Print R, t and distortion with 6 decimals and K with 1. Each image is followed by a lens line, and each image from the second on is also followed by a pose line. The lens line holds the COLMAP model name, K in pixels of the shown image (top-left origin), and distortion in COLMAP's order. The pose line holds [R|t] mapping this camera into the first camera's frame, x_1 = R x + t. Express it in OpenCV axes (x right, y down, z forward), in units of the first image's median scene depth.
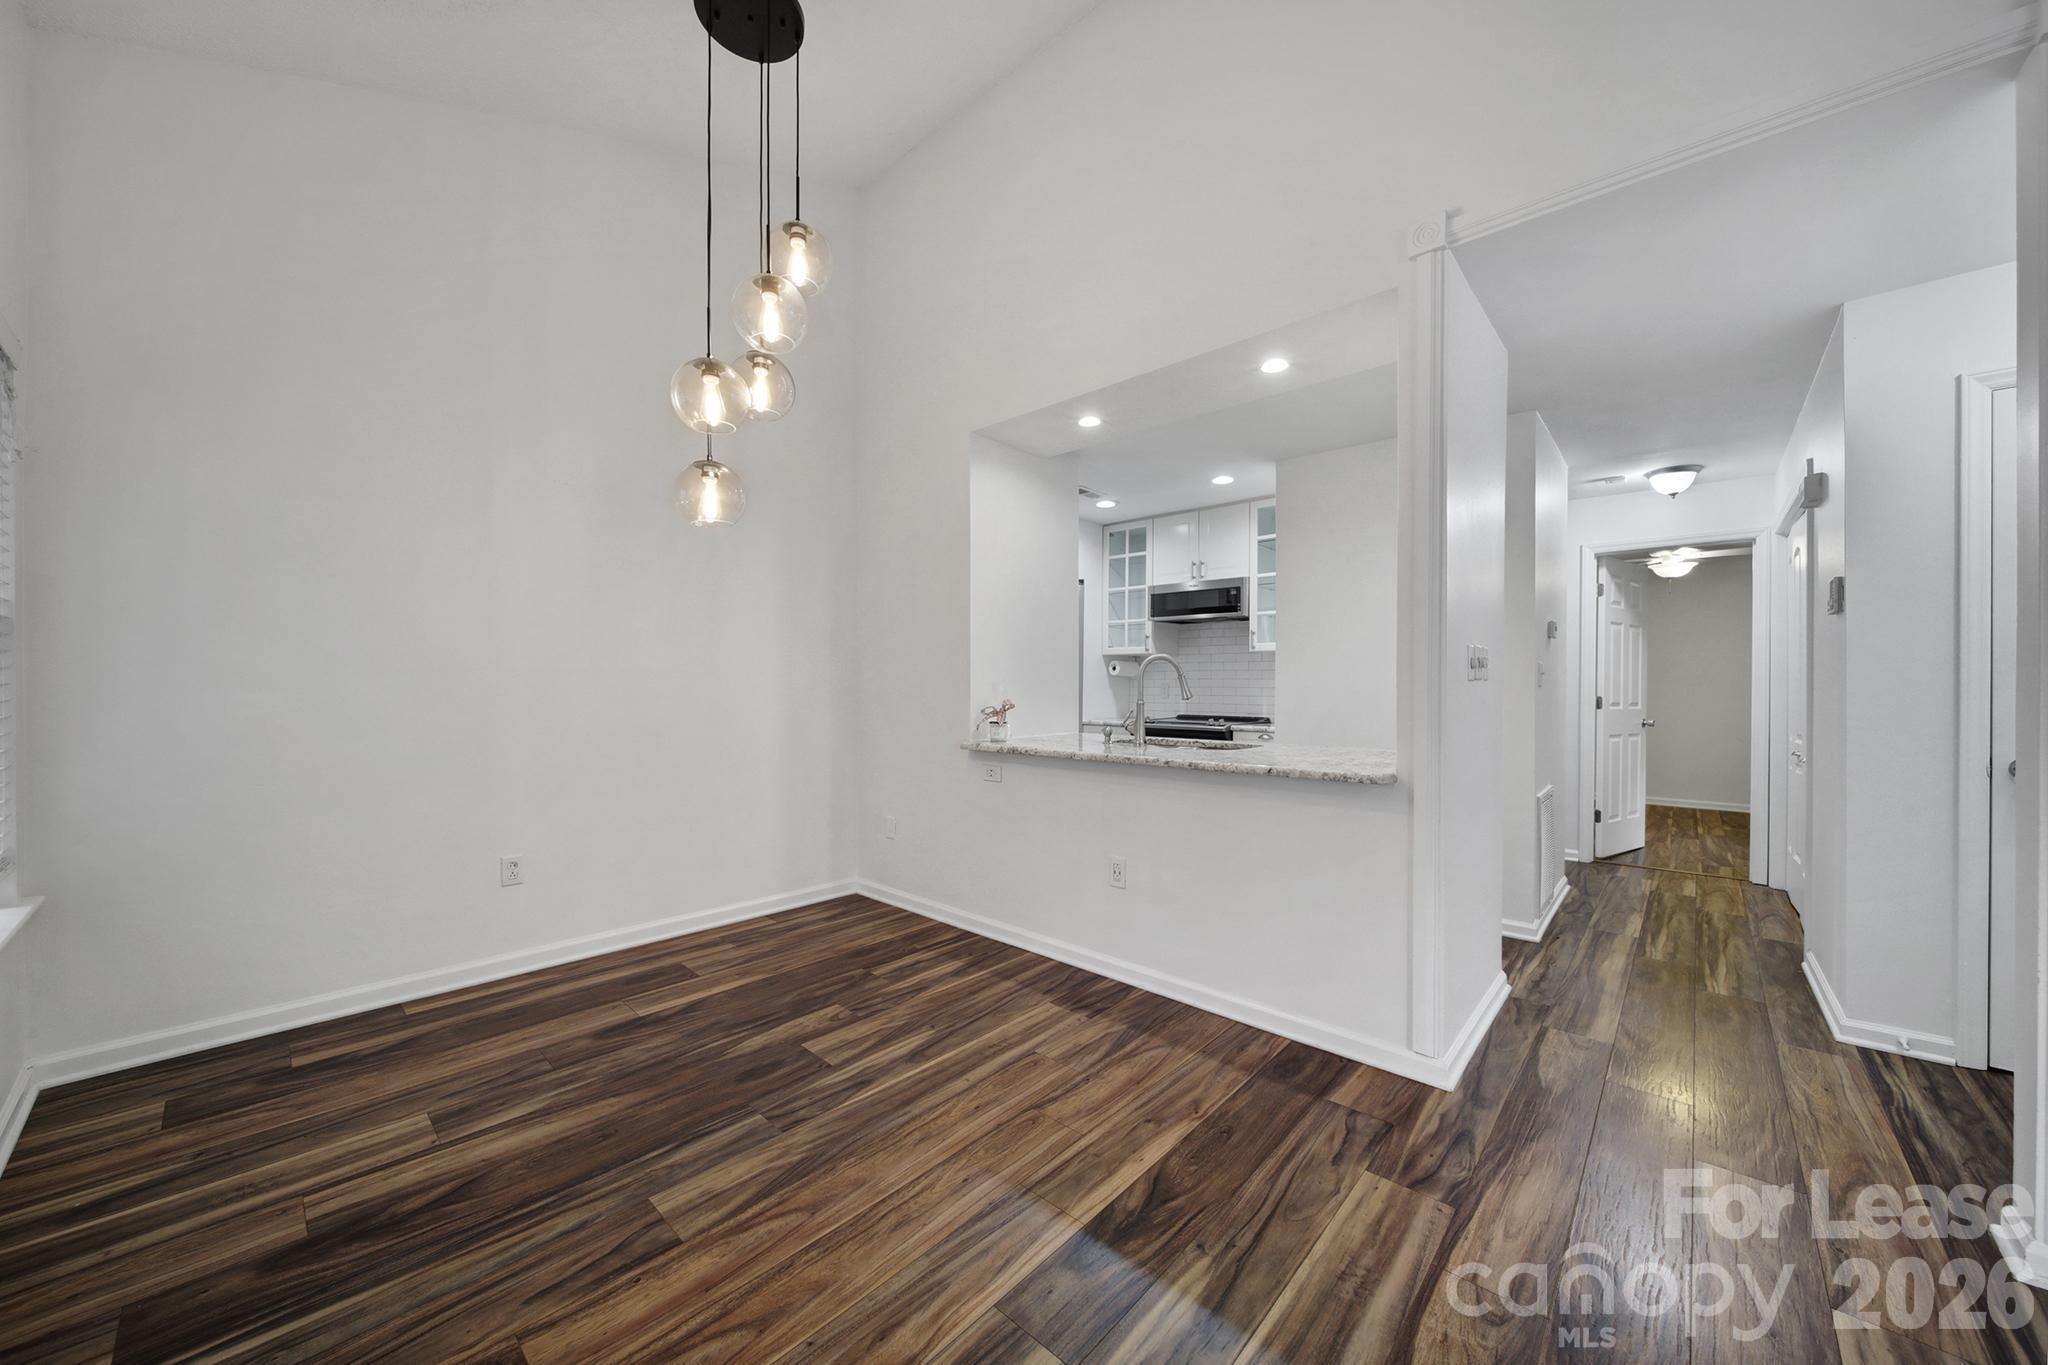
lens RADIAL K [[720.1, 0, 1033.5], [0, 720.1, 689.3], [0, 0, 1]] dist [-0.003862, -0.000805]
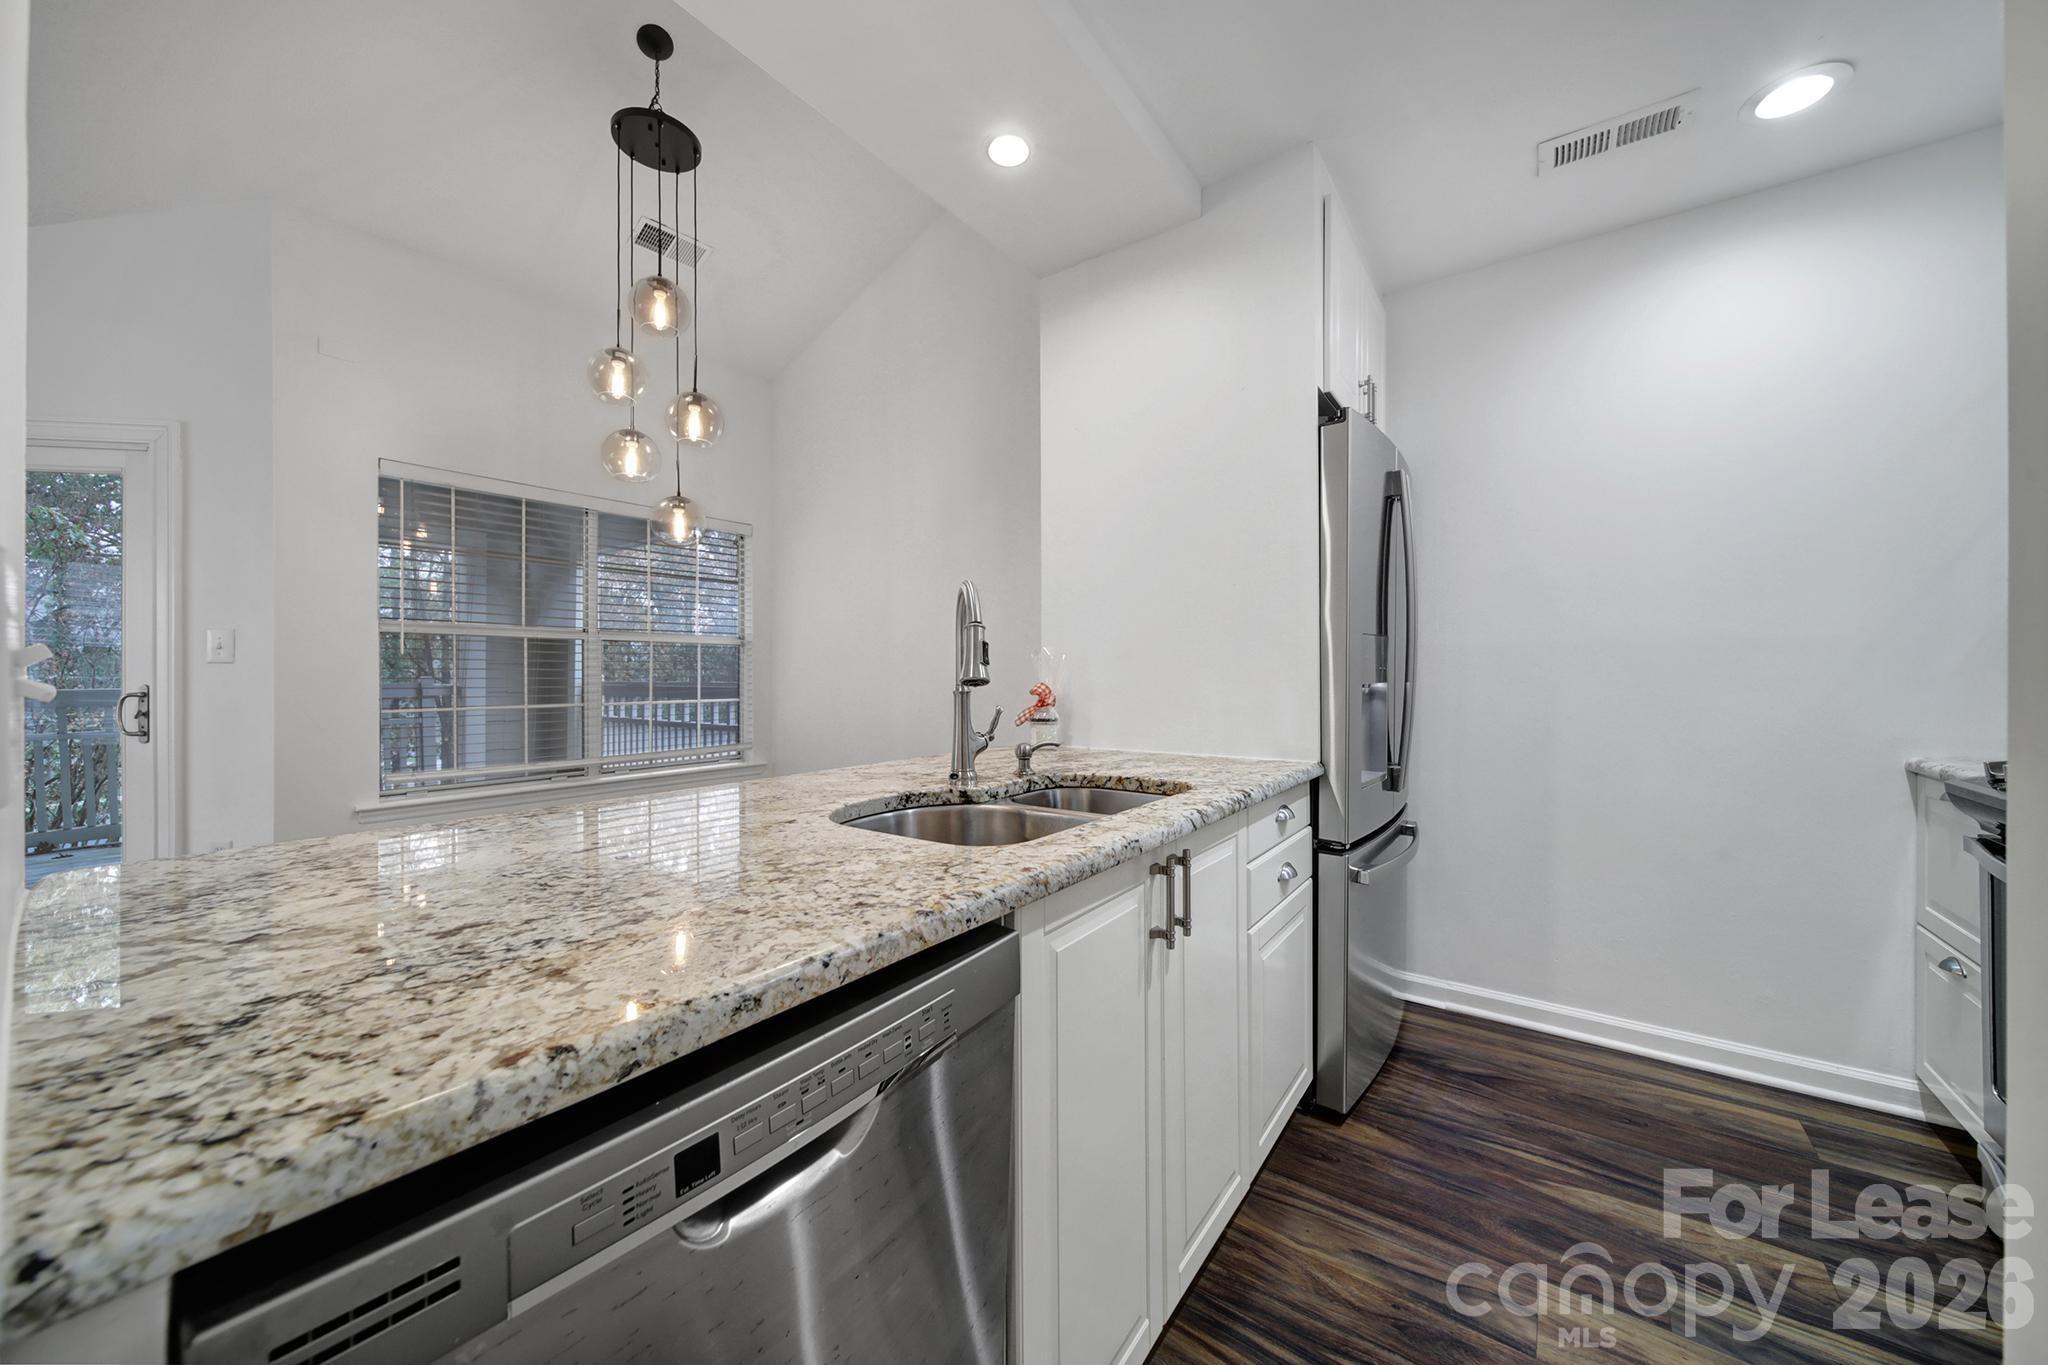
lens RADIAL K [[720.1, 0, 1024.4], [0, 720.1, 674.4], [0, 0, 1]] dist [-0.003862, -0.000805]
pose [[0.104434, -0.001271, -0.994531, 0.613906], [-0.000652, 0.999999, -0.001347, 0.008360], [0.994532, 0.000789, 0.104433, 0.989109]]
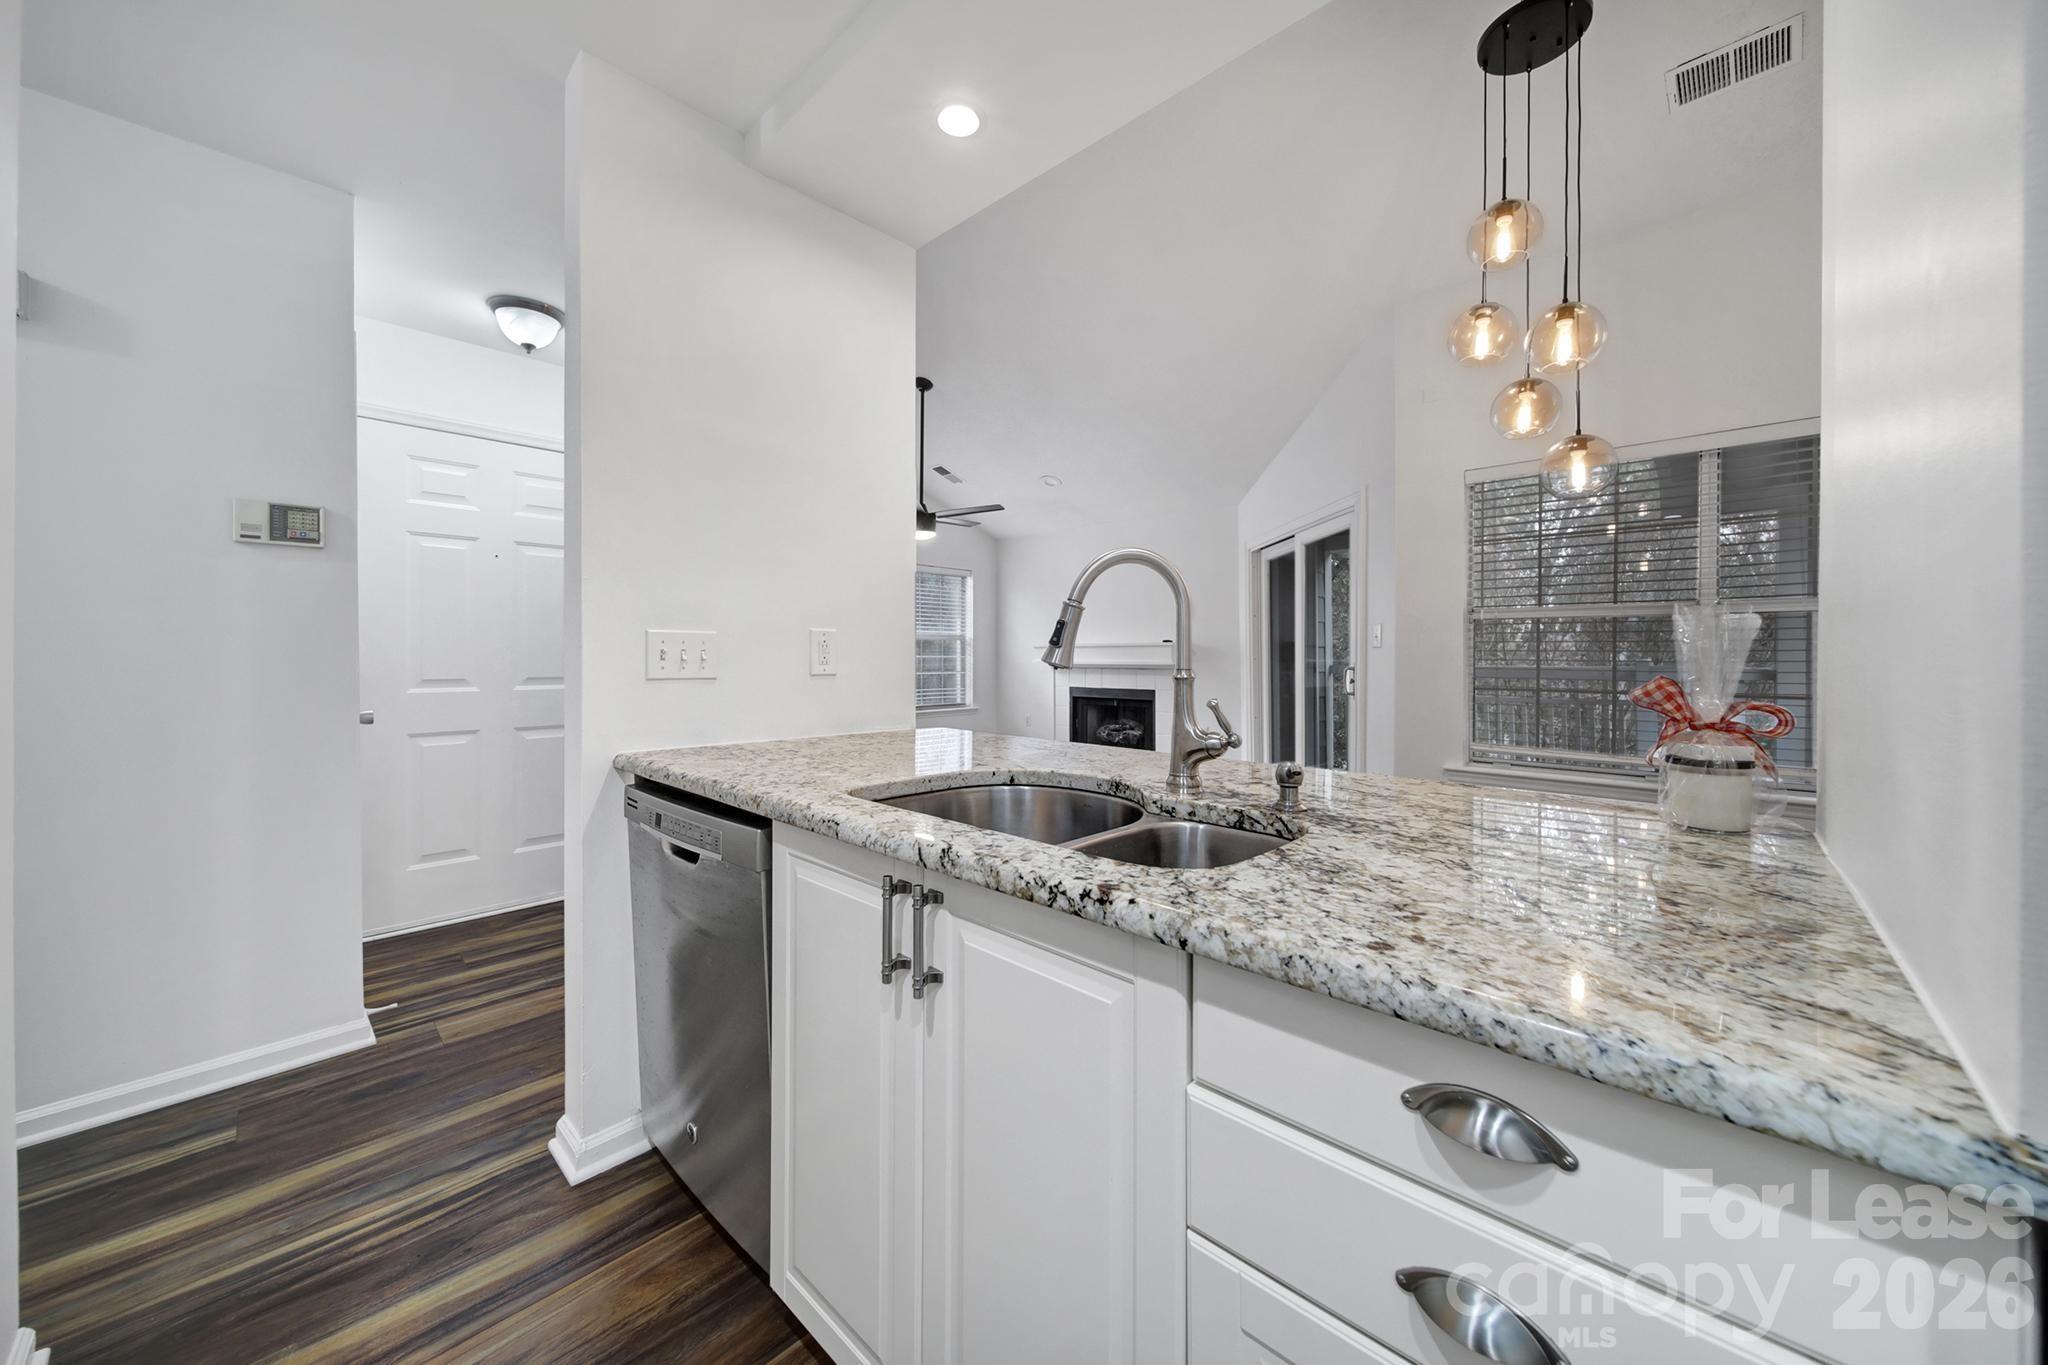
lens RADIAL K [[720.1, 0, 1031.4], [0, 720.1, 657.3], [0, 0, 1]] dist [-0.003862, -0.000805]
pose [[-0.999861, -0.003073, 0.016381, 0.225257], [-0.002999, 0.999985, 0.004500, 0.006576], [-0.016394, 0.004450, -0.999856, 1.373539]]
